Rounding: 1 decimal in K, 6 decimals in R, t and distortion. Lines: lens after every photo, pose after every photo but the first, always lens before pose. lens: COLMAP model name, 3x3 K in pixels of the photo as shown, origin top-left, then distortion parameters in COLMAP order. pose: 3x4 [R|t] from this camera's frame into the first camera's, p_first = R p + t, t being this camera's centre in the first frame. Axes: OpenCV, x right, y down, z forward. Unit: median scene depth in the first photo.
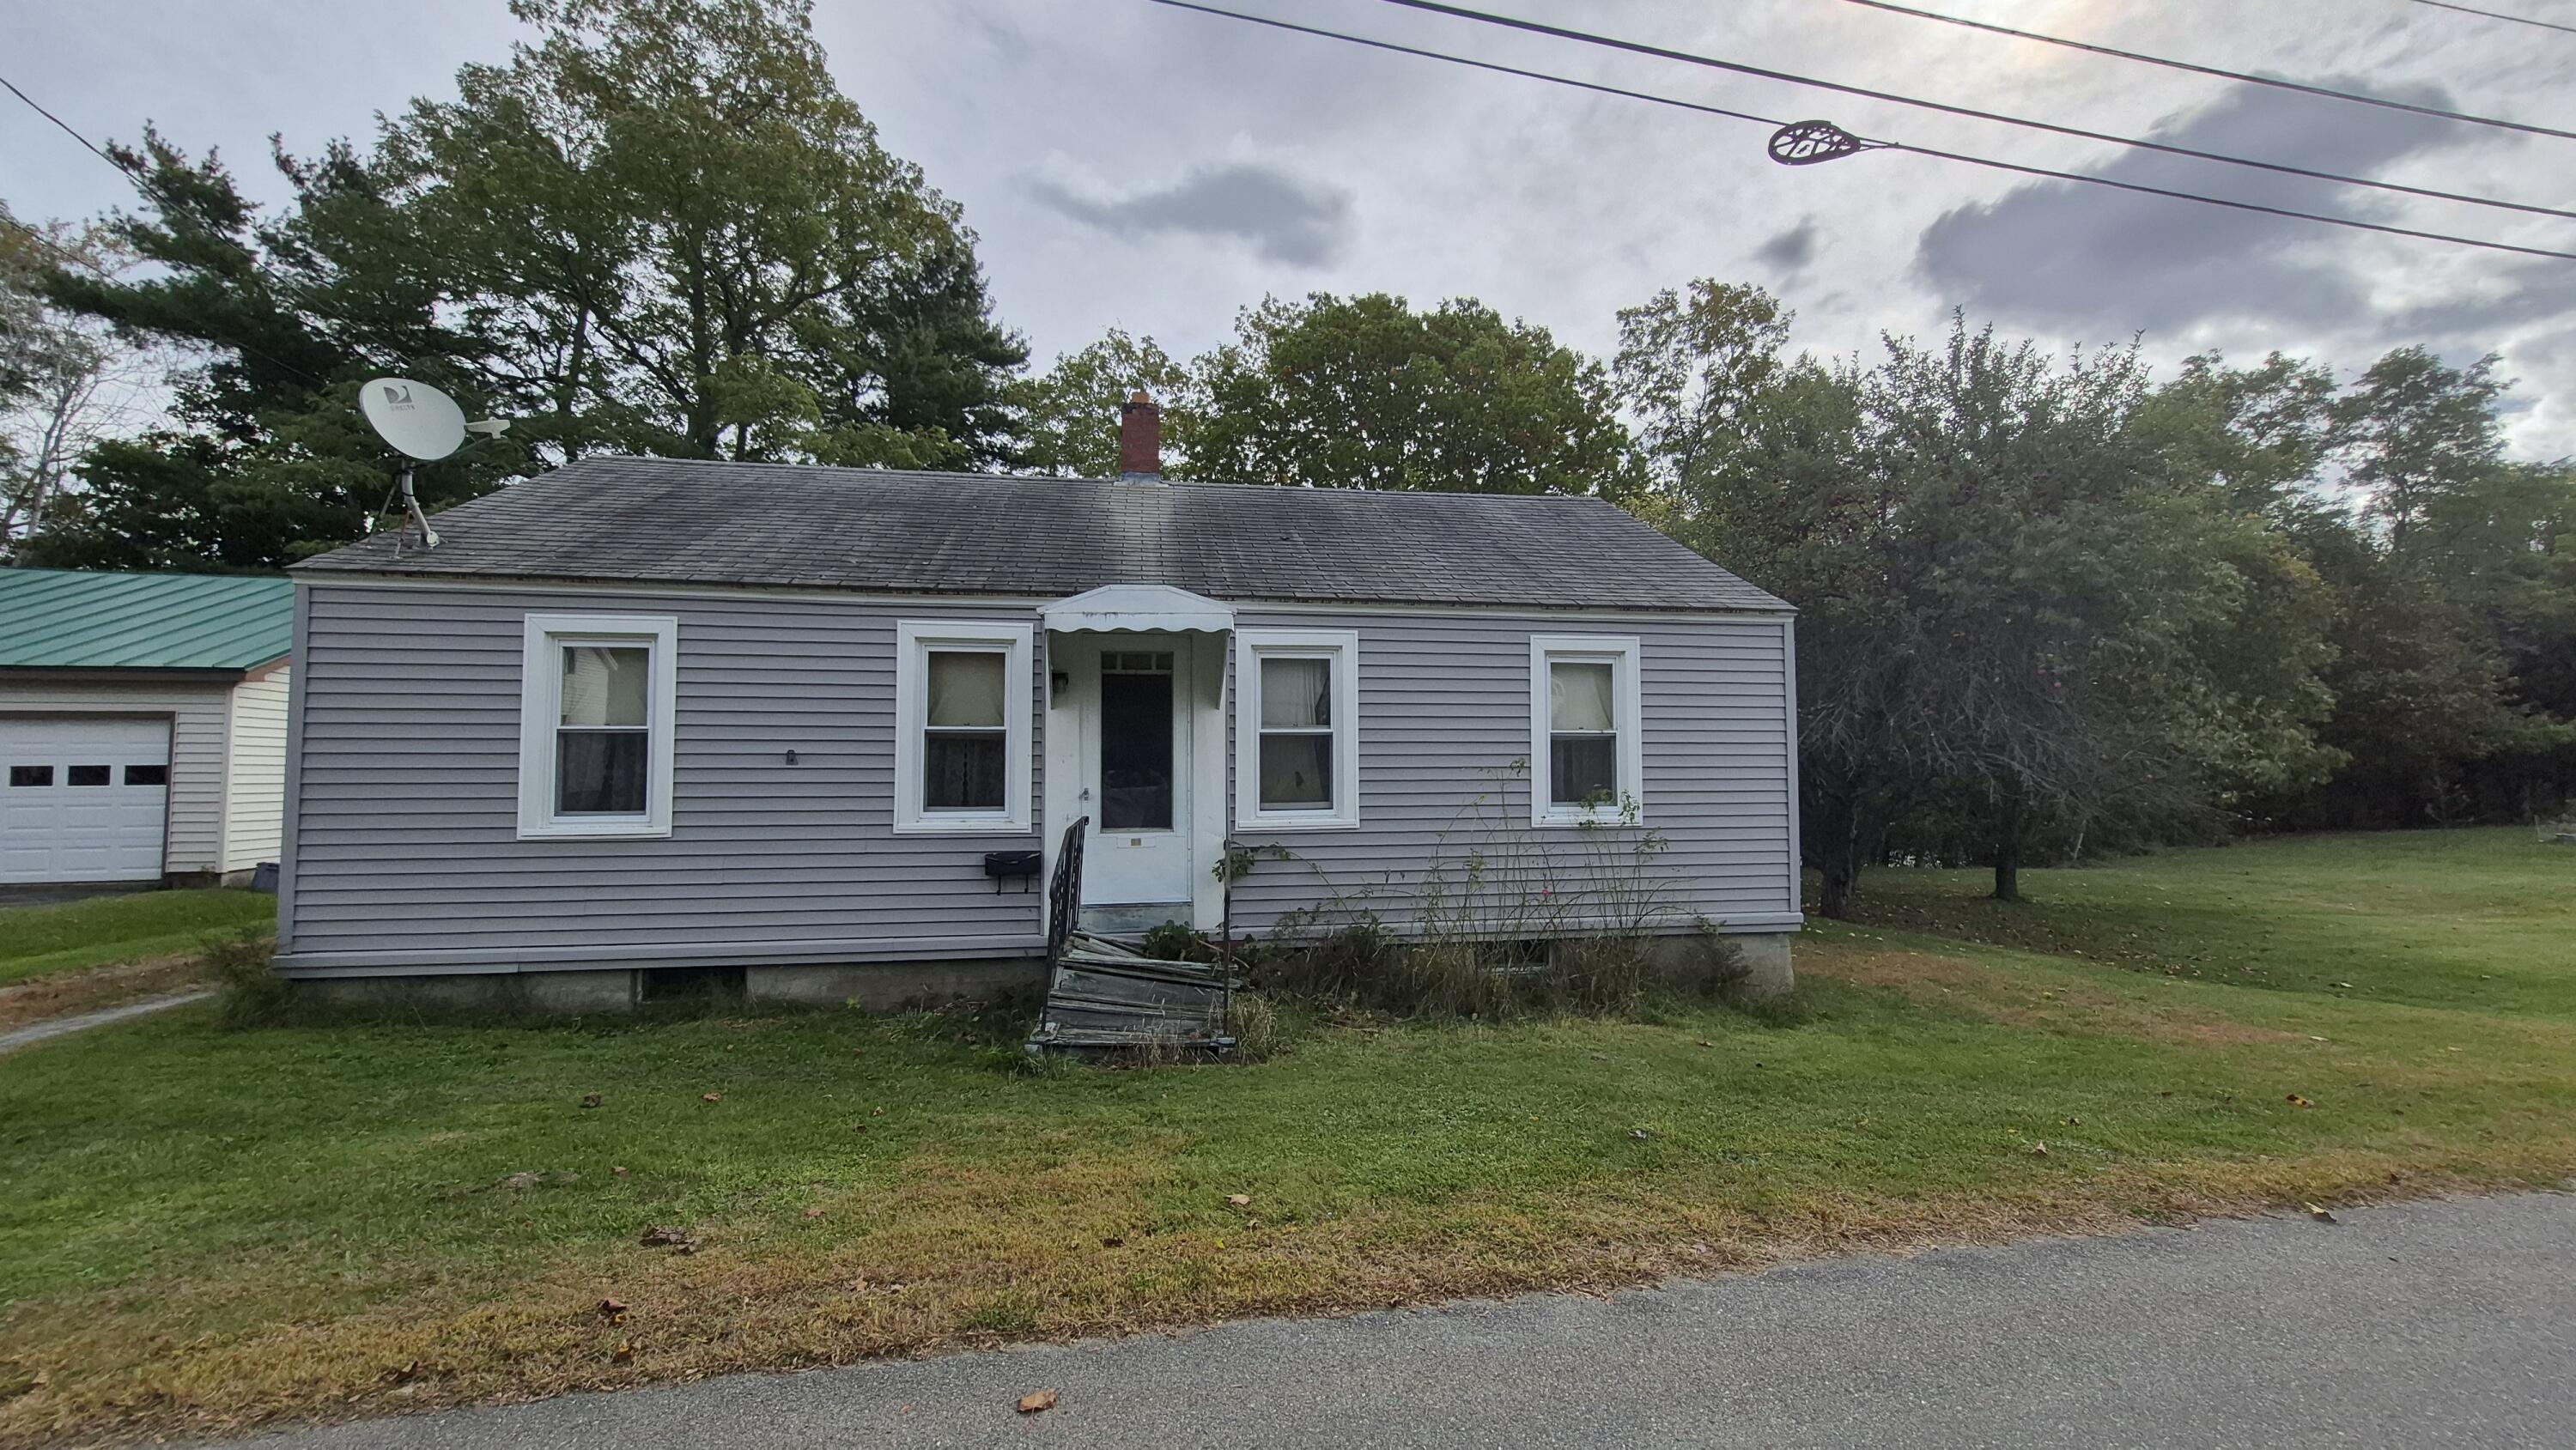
lens RADIAL K [[1009.4, 0, 1296.5], [0, 1009.4, 724.4], [0, 0, 1]] dist [-0.001553, -0.000276]
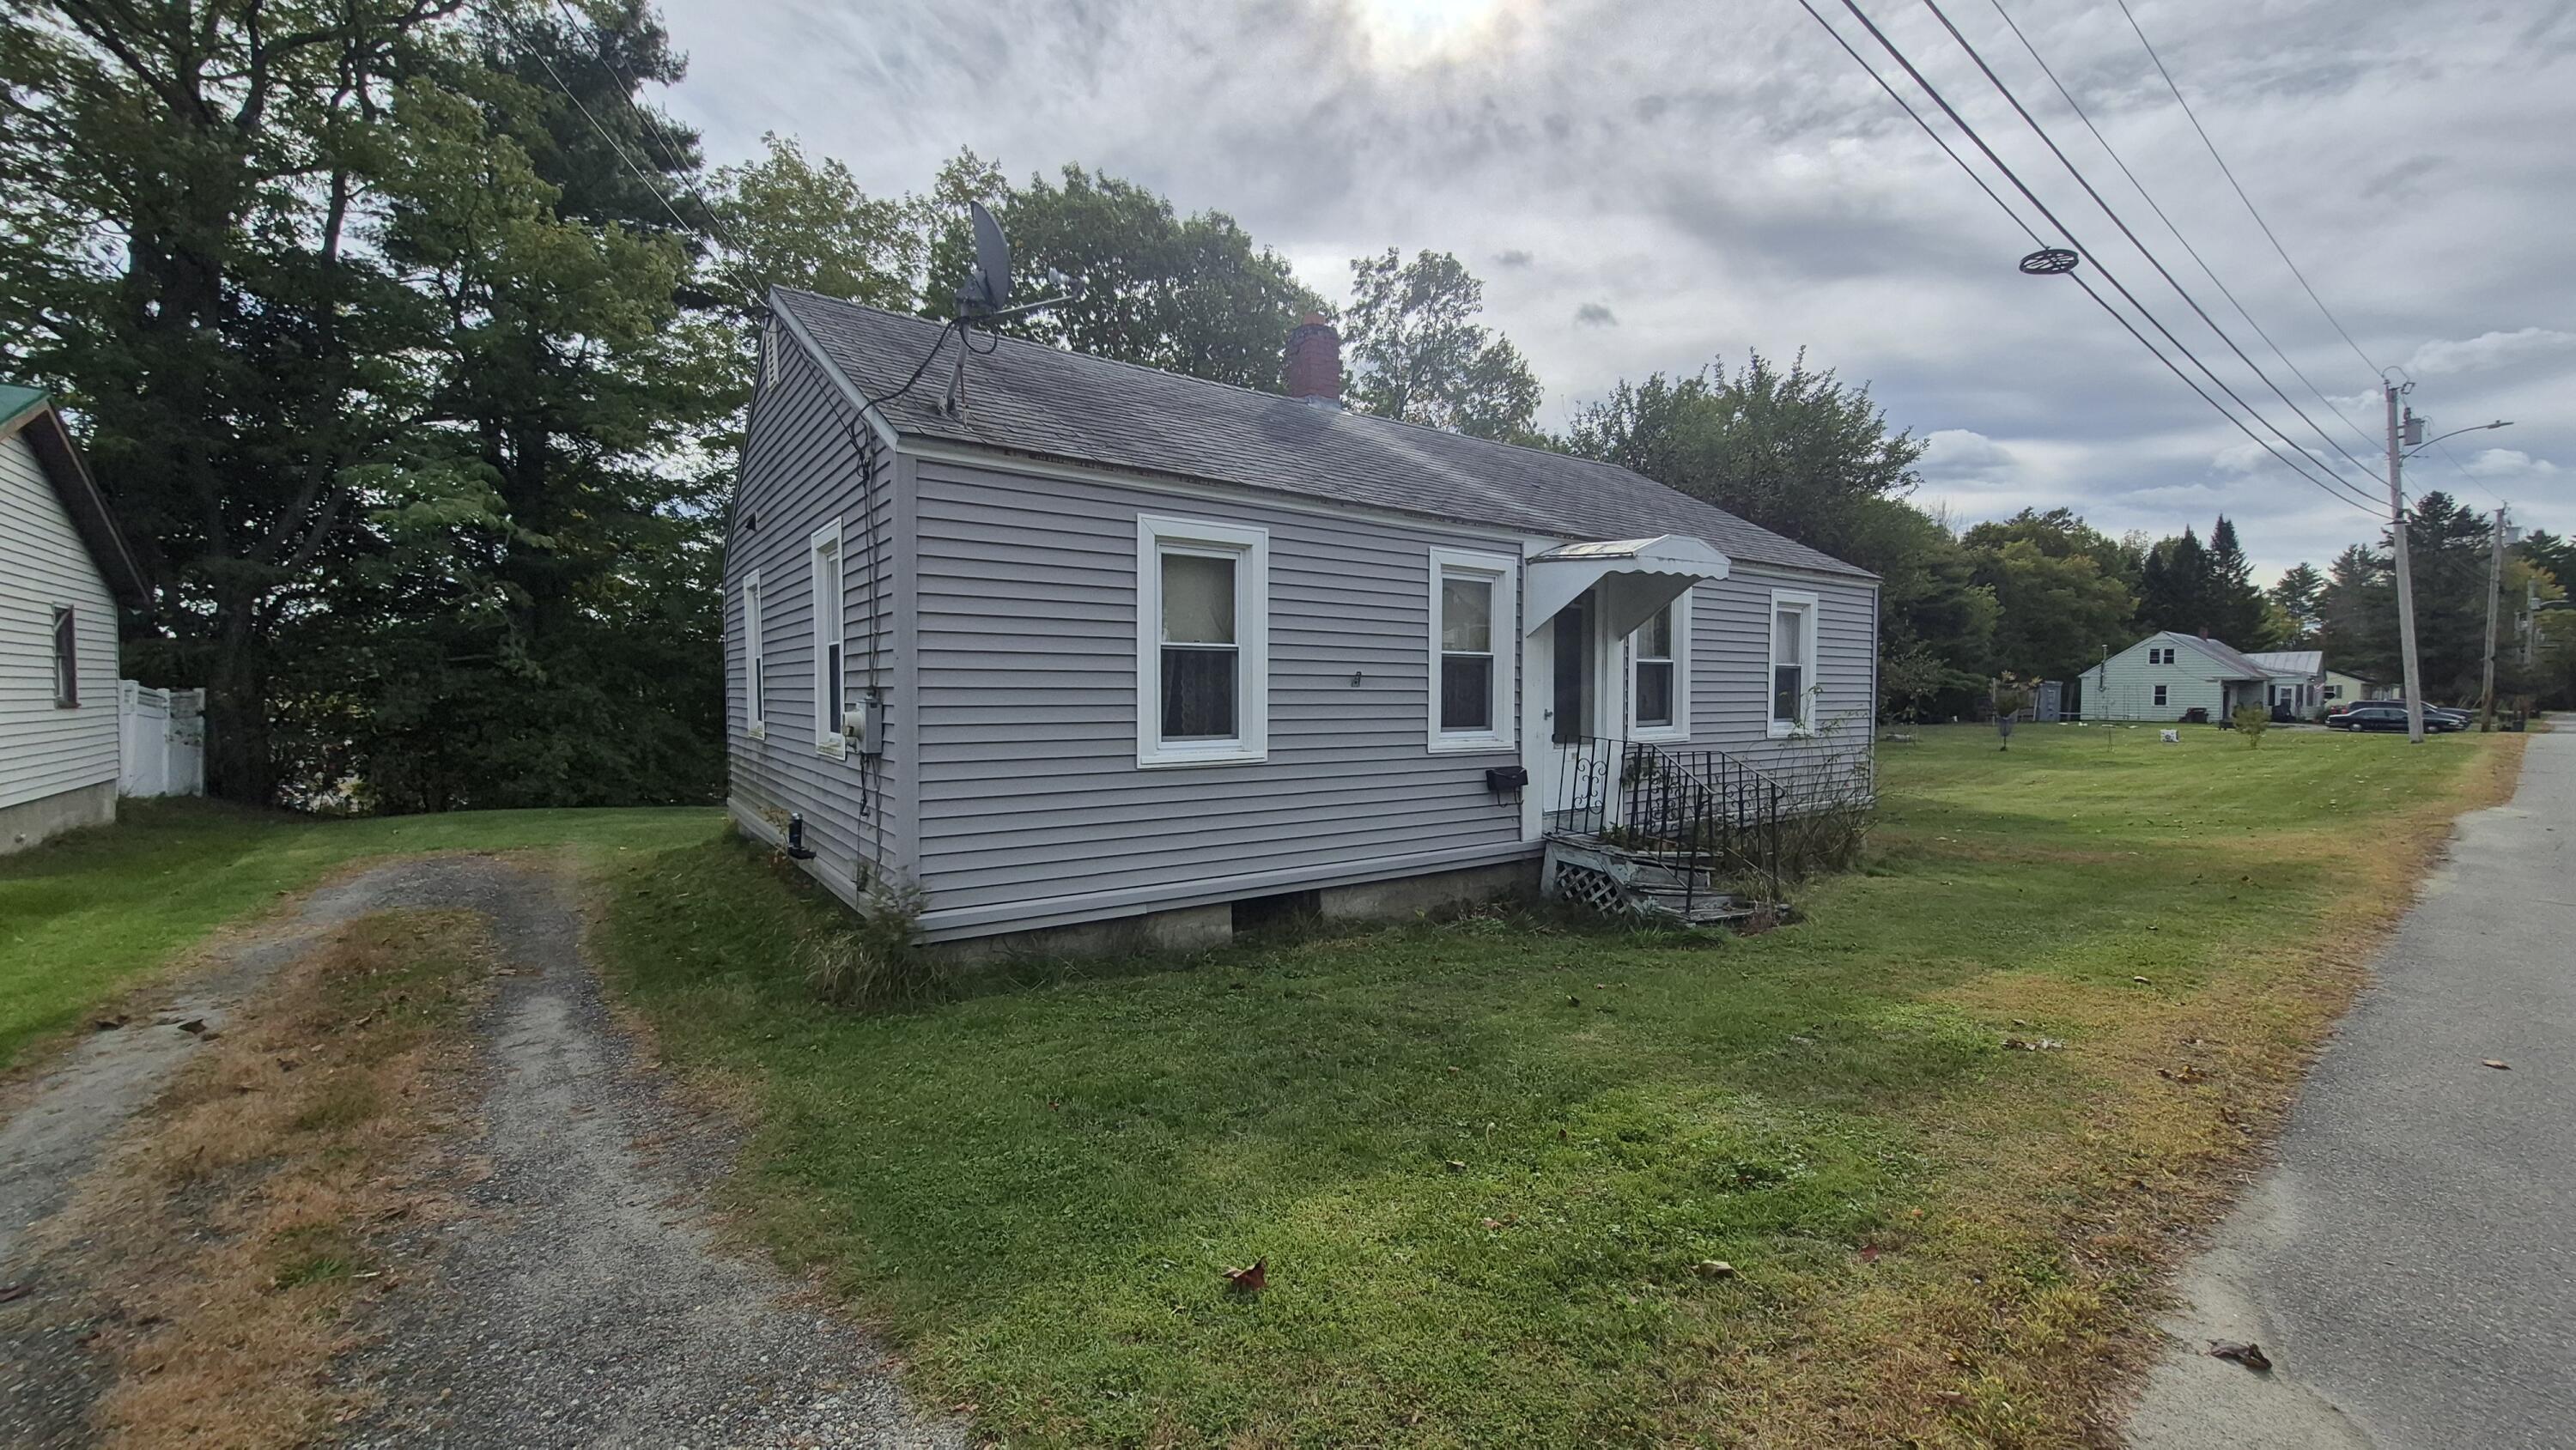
lens RADIAL K [[1006.6, 0, 1290.0], [0, 1006.6, 712.7], [0, 0, 1]] dist [0.001008, 0.000013]
pose [[0.892971, -0.002594, 0.450106, -1.001002], [-0.032939, 0.996926, 0.071092, -0.002754], [-0.448907, -0.078309, 0.890141, 0.141814]]
